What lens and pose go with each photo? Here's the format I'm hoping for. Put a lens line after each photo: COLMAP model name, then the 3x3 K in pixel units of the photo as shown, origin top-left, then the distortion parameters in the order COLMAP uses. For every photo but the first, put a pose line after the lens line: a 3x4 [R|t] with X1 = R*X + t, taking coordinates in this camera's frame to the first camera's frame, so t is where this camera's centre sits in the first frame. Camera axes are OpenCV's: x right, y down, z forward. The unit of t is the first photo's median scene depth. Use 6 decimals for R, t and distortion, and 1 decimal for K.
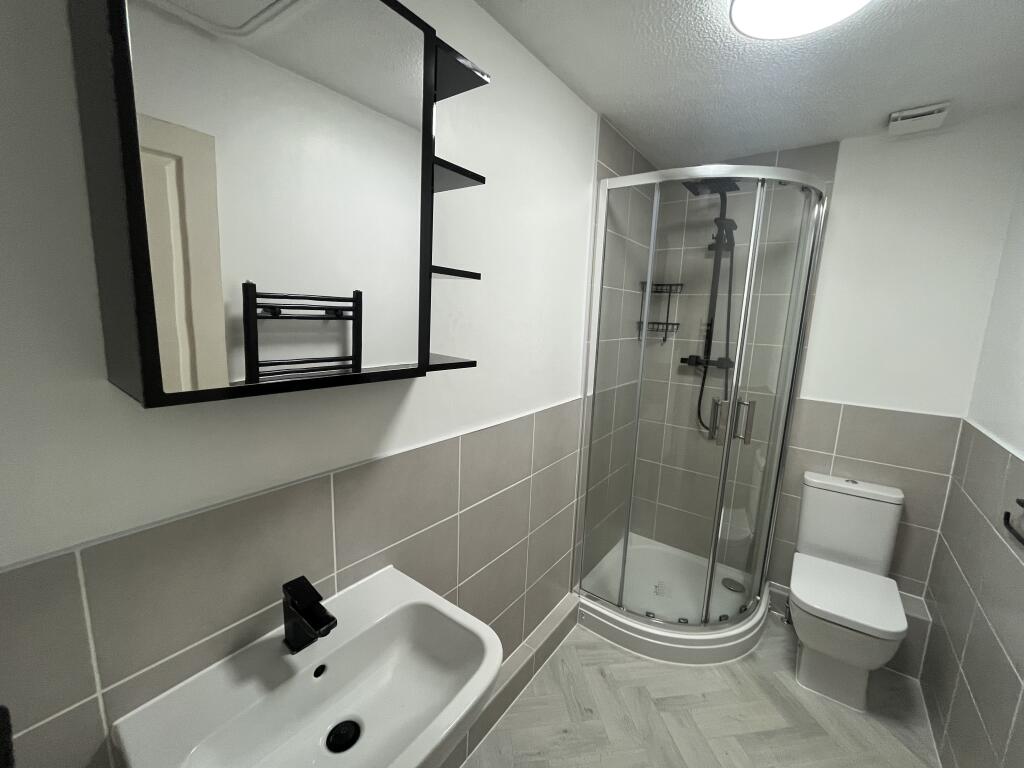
lens RADIAL K [[412.9, 0, 512.0], [0, 412.9, 384.0], [0, 0, 1]] dist [-0.003780, -0.000422]
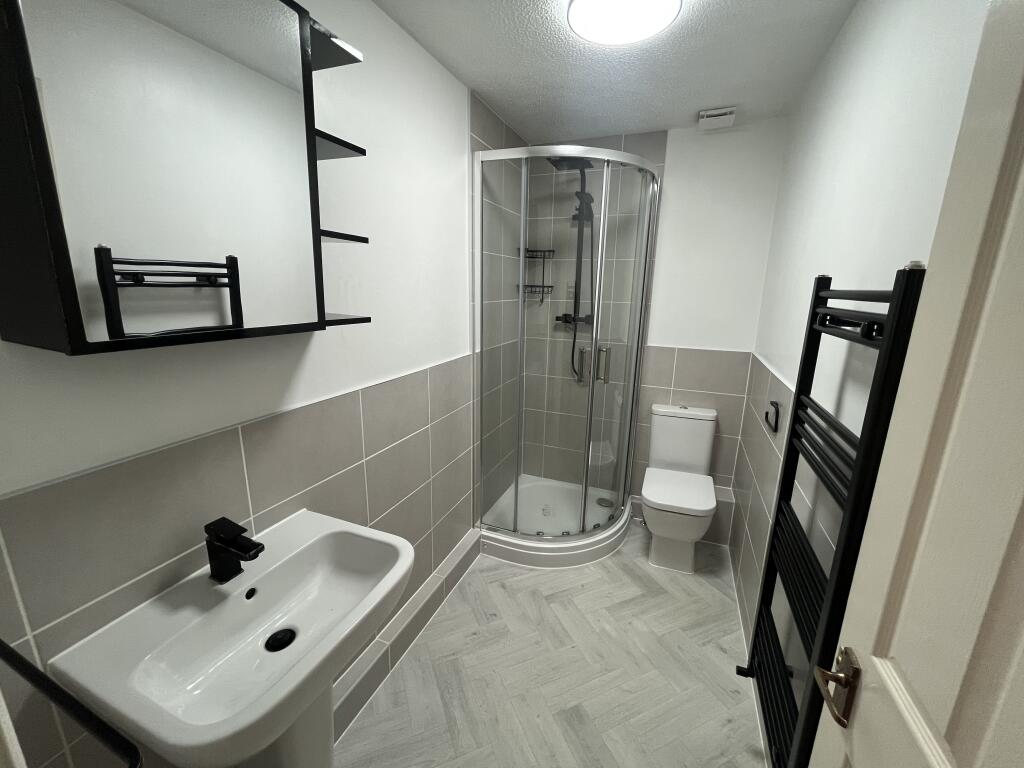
lens RADIAL K [[412.9, 0, 512.0], [0, 412.9, 384.0], [0, 0, 1]] dist [-0.003780, -0.000422]
pose [[0.966721, -0.075654, 0.244391, -0.001290], [0.057821, 0.995169, 0.079346, 0.033751], [-0.249213, -0.062574, 0.966425, -0.115138]]
